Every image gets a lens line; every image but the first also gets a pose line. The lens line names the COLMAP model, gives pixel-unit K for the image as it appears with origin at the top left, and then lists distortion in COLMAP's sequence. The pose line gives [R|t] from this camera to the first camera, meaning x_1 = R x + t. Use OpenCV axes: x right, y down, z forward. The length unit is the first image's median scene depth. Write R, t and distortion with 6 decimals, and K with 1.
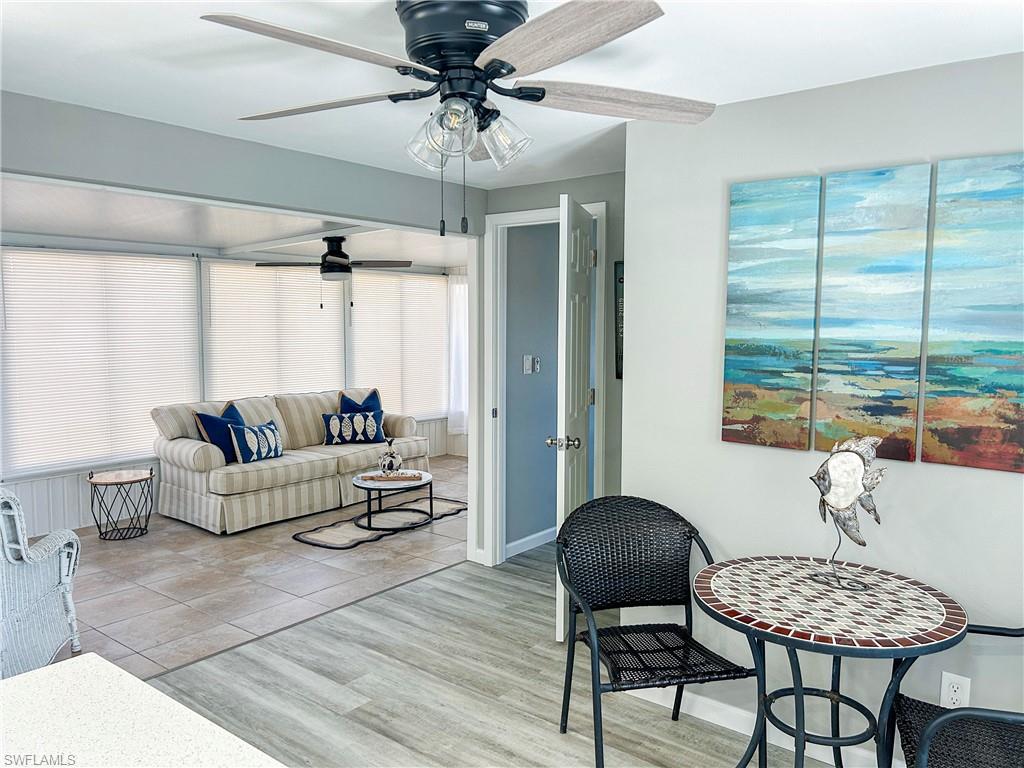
lens RADIAL K [[769.5, 0, 512.6], [0, 769.5, 376.6], [0, 0, 1]] dist [0.061218, -0.079123]
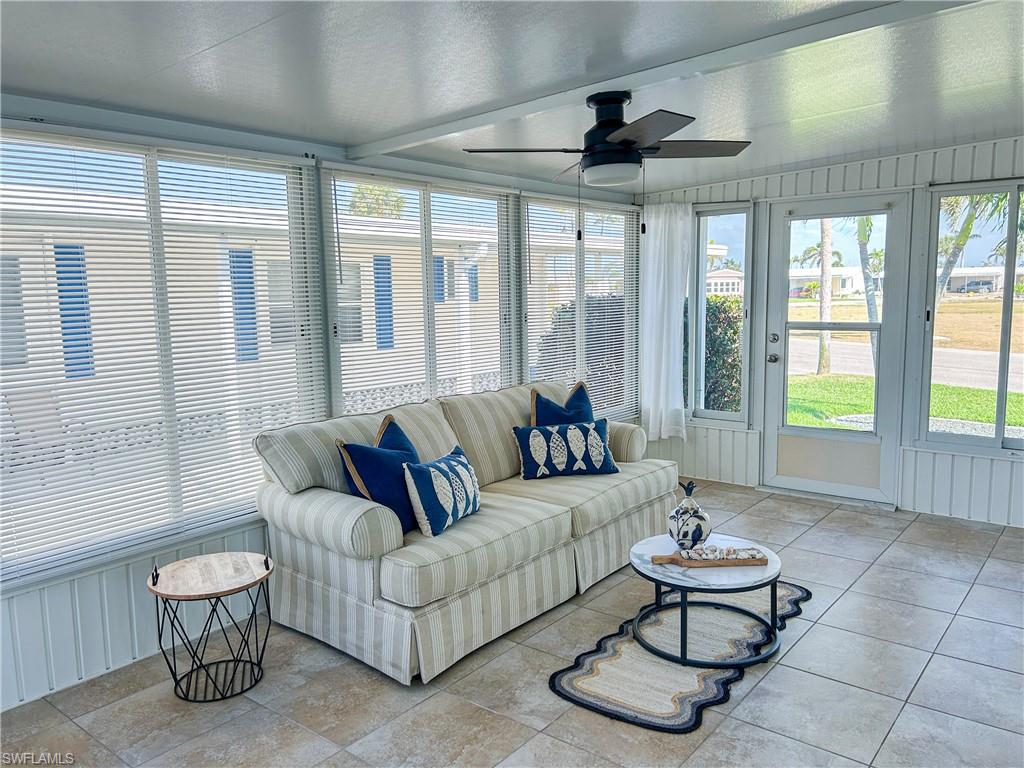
lens RADIAL K [[769.5, 0, 512.6], [0, 769.5, 376.6], [0, 0, 1]] dist [0.061218, -0.079123]
pose [[0.999765, -0.018756, -0.010911, -0.300772], [0.019155, 0.999105, 0.037711, -0.017248], [0.010194, -0.037911, 0.999229, 0.500322]]
